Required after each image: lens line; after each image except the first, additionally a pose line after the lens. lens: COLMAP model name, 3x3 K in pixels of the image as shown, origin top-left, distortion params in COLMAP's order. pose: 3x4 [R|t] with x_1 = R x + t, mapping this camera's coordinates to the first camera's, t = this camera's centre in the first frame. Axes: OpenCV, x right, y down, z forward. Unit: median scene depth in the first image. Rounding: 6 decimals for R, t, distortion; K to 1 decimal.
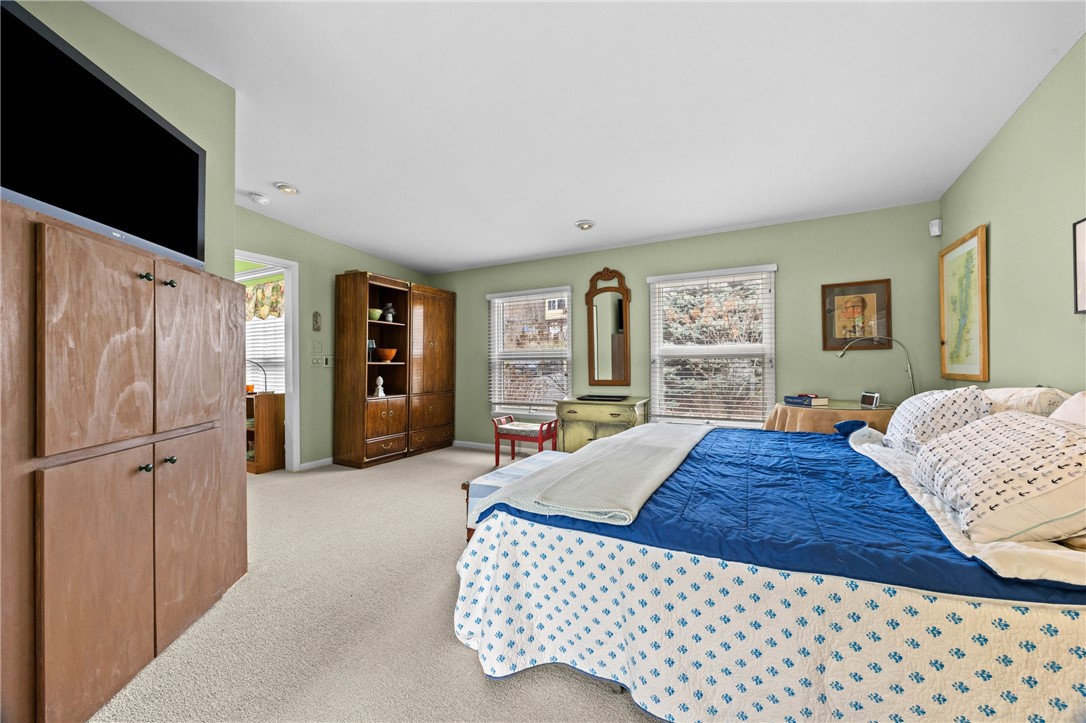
lens RADIAL K [[425.3, 0, 540.1], [0, 425.3, 363.5], [0, 0, 1]] dist [-0.000197, 0.000477]
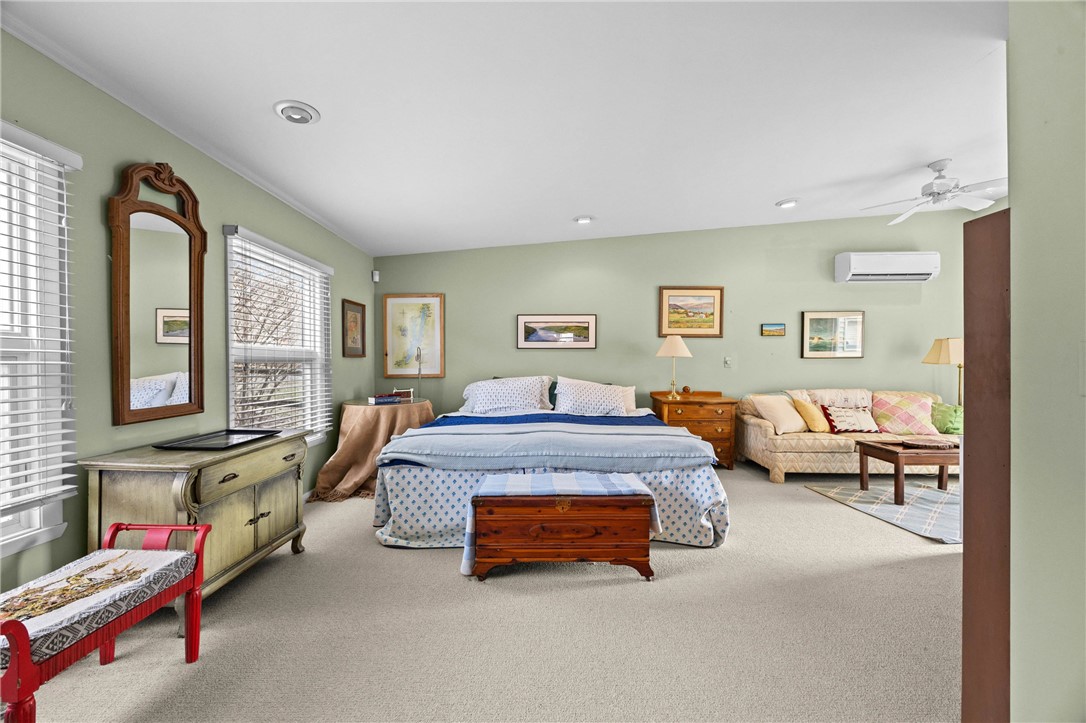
lens RADIAL K [[420.4, 0, 543.5], [0, 420.4, 357.1], [0, 0, 1]] dist [-0.000354, 0.000101]
pose [[-0.481438, 0.020127, 0.876249, -0.442213], [0.002642, 0.999765, -0.021513, -0.003507], [-0.876476, -0.008042, -0.481378, 0.851735]]
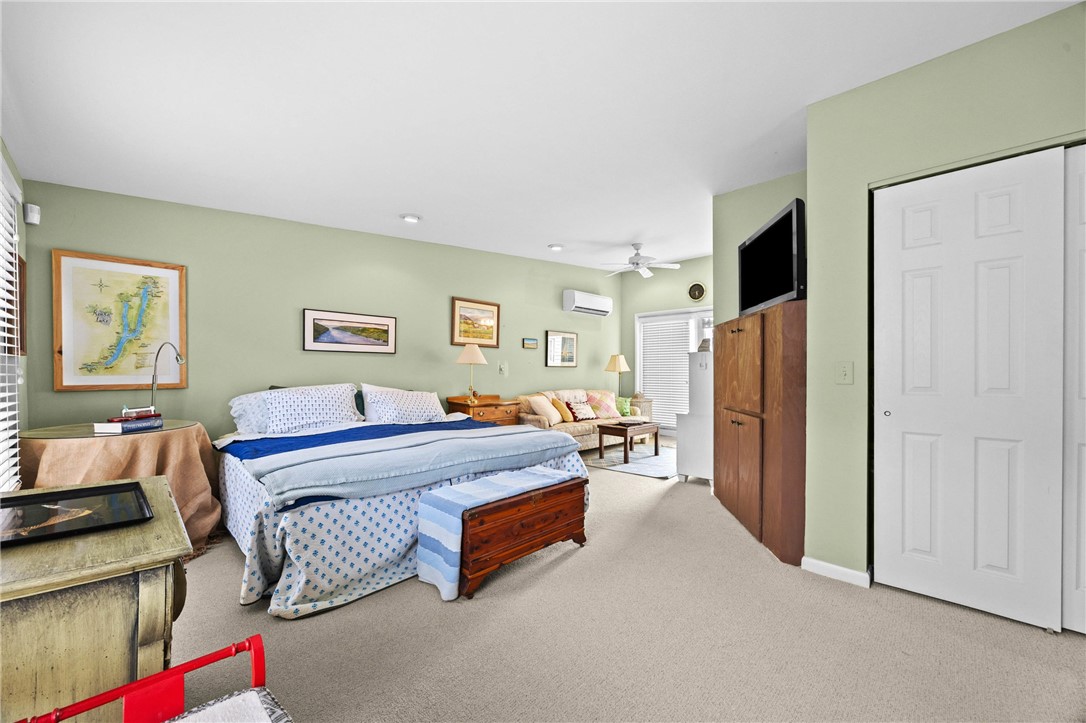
lens RADIAL K [[425.3, 0, 540.1], [0, 425.3, 363.5], [0, 0, 1]] dist [-0.000197, 0.000477]
pose [[-0.964228, 0.006852, 0.264987, -0.182568], [0.001101, 0.999761, -0.021846, -0.001943], [-0.265073, -0.020773, -0.964005, 1.103612]]
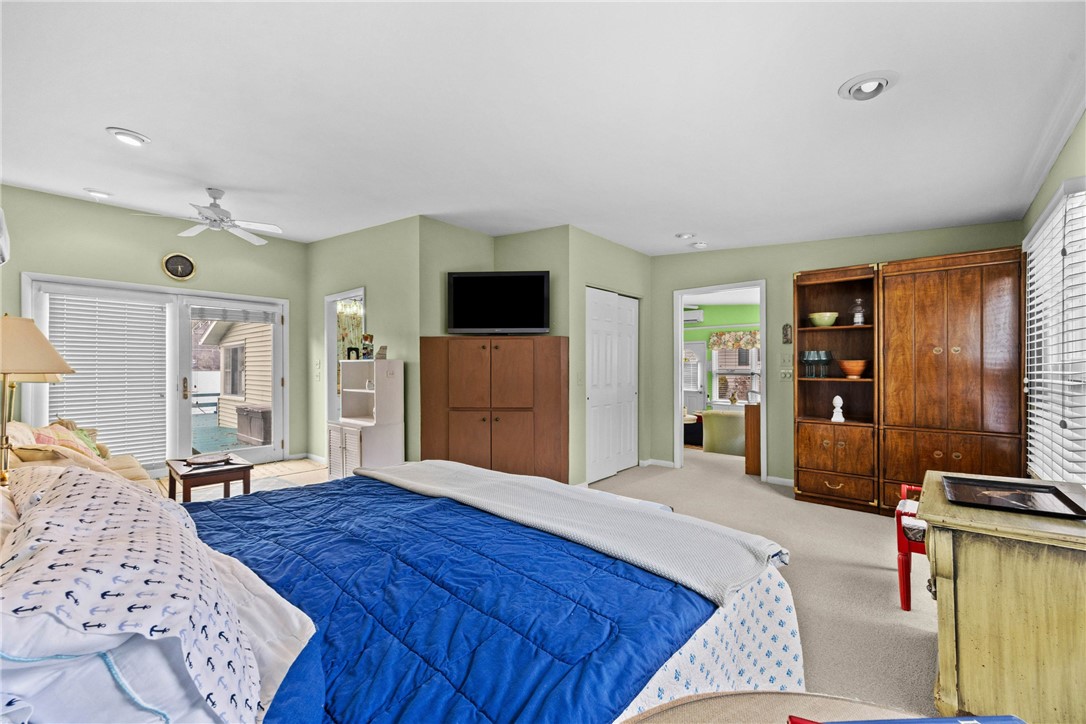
lens RADIAL K [[425.3, 0, 540.1], [0, 425.3, 364.0], [0, 0, 1]] dist [-0.000197, 0.000477]
pose [[-0.216154, -0.004585, -0.976348, 0.517701], [0.007686, 0.999950, -0.006397, -0.027928], [0.976329, -0.008887, -0.216108, 0.638136]]
